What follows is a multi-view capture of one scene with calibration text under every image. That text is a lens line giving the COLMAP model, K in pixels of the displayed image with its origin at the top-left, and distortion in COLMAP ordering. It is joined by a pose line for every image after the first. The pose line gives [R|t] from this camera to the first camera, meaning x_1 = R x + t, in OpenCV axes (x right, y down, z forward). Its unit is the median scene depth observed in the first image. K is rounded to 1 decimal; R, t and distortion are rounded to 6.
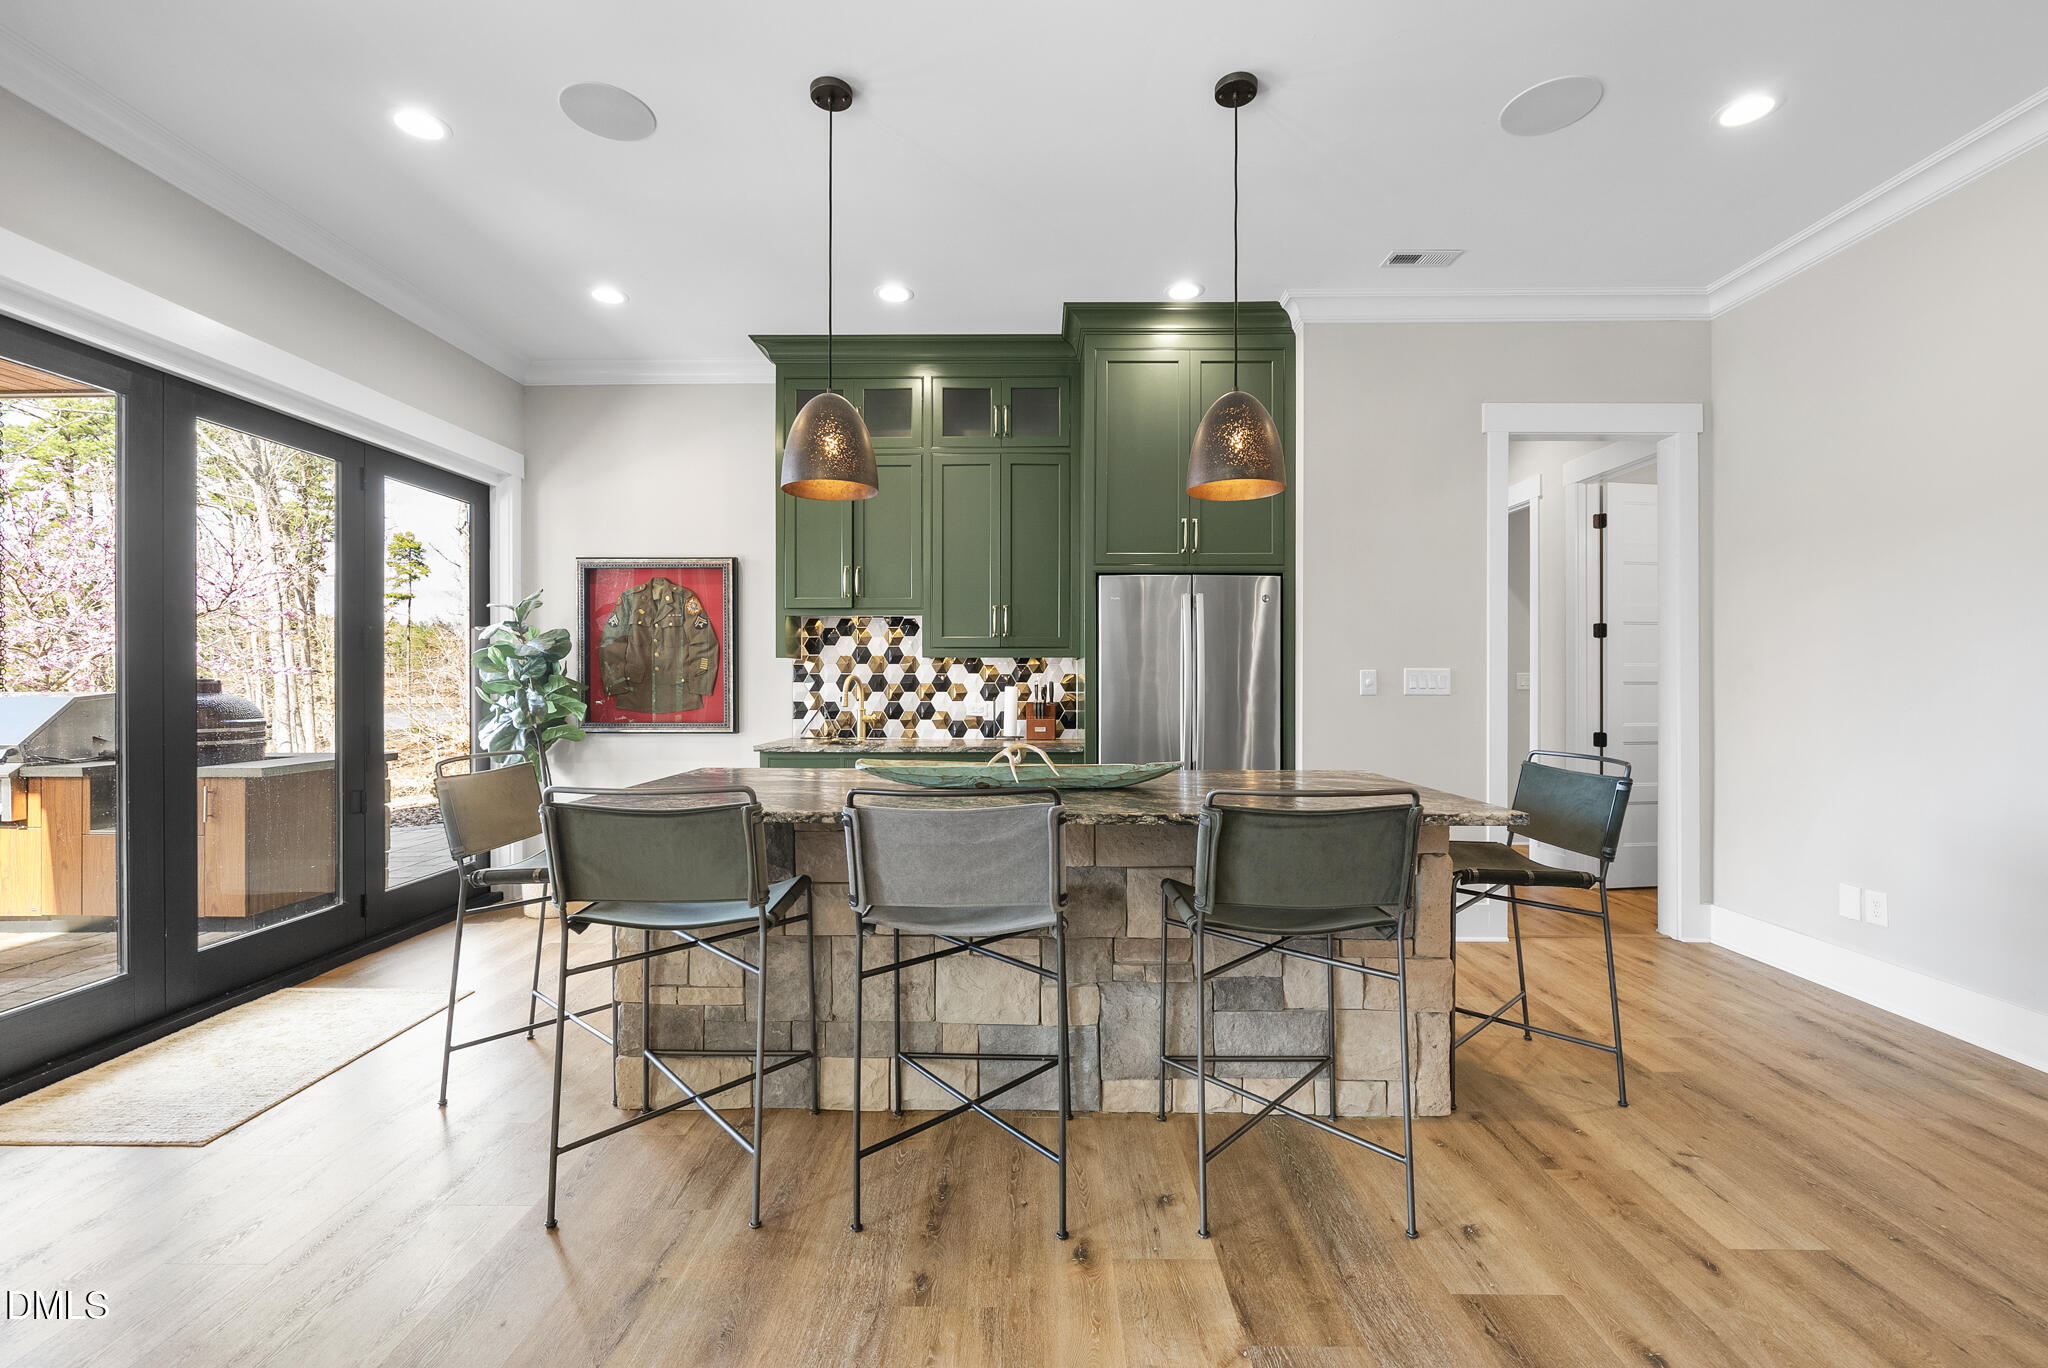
lens RADIAL K [[828.9, 0, 1028.0], [0, 828.9, 683.8], [0, 0, 1]] dist [-0.003373, 0.000107]
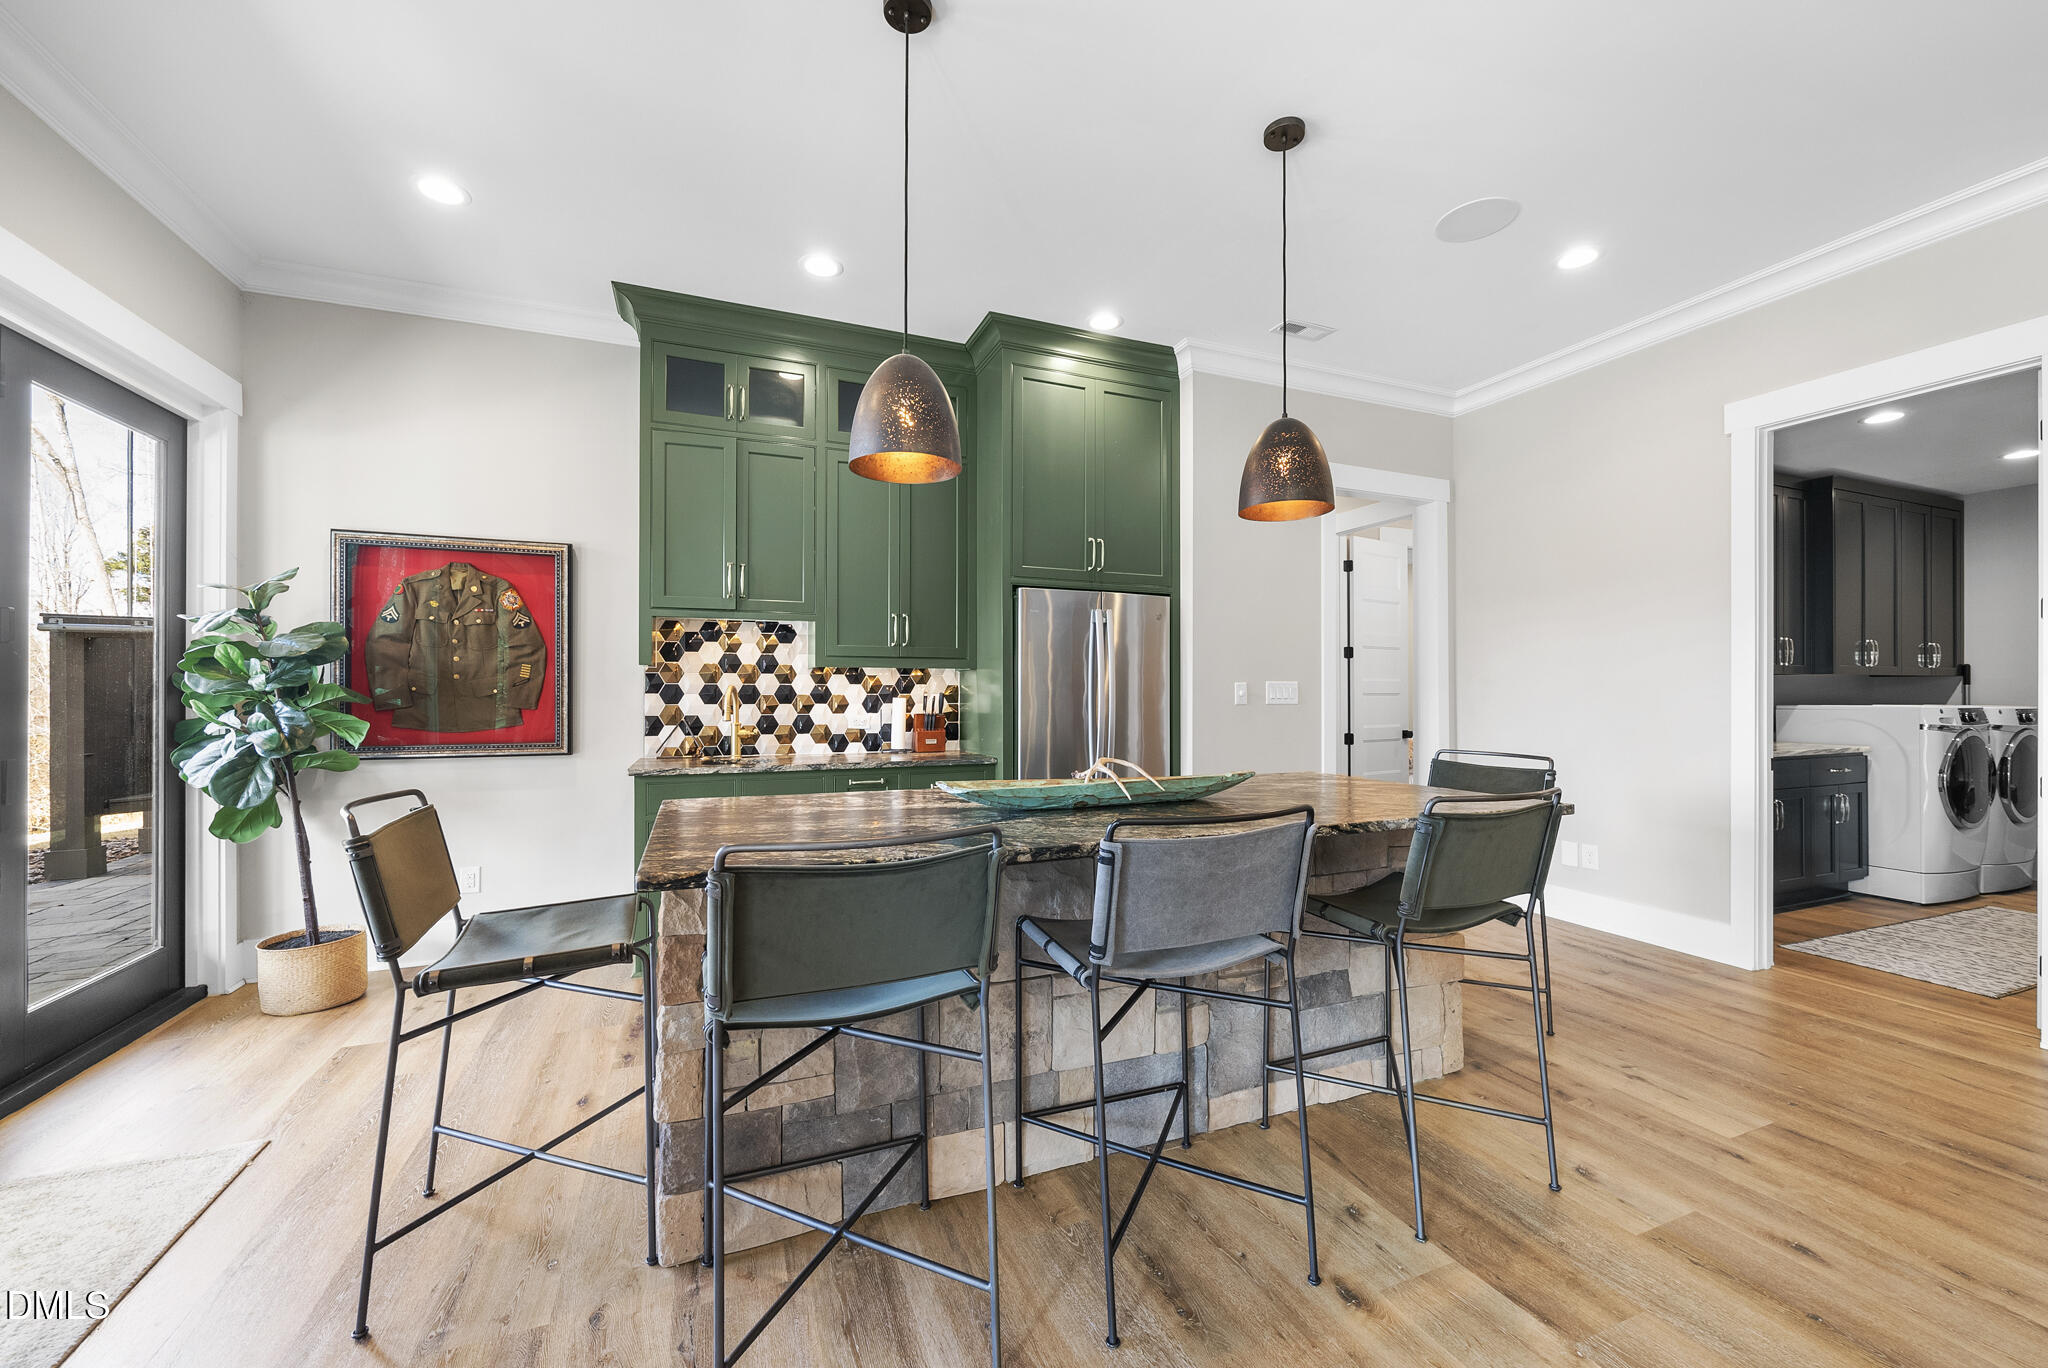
lens RADIAL K [[762.2, 0, 1014.8], [0, 762.2, 688.1], [0, 0, 1]] dist [-0.007676, 0.000872]
pose [[0.926764, 0.002569, 0.375635, -0.263023], [0.000972, 0.999957, -0.009238, 0.000320], [-0.375643, 0.008926, 0.926721, 0.142028]]
